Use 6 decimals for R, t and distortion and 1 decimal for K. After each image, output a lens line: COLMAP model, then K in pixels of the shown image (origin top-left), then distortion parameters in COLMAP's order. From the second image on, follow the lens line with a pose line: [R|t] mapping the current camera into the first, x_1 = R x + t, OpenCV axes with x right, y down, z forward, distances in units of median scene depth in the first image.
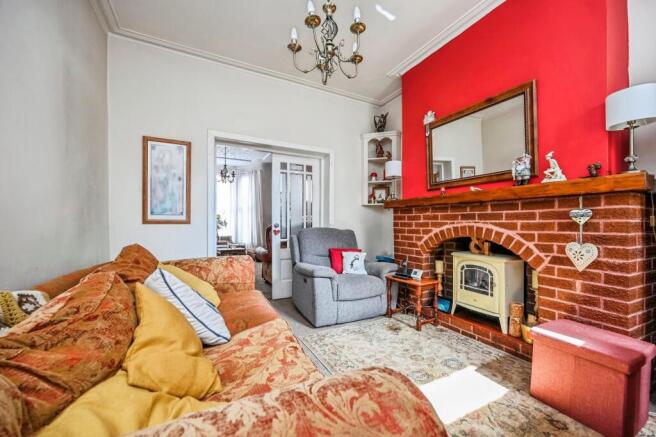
lens RADIAL K [[264.8, 0, 324.3], [0, 264.8, 219.0], [0, 0, 1]] dist [0.000528, -0.000006]
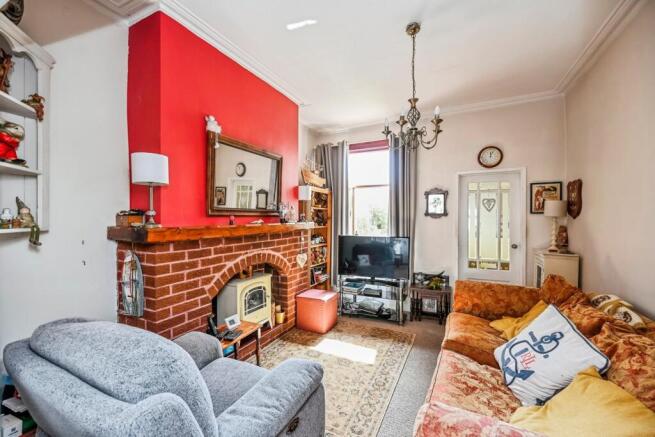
lens RADIAL K [[264.4, 0, 323.2], [0, 264.4, 219.3], [0, 0, 1]] dist [0.000528, -0.000006]
pose [[-0.593832, -0.002989, 0.804584, -0.508324], [-0.005444, 0.999985, -0.000303, -0.118038], [-0.804571, -0.004560, -0.593839, 1.404701]]
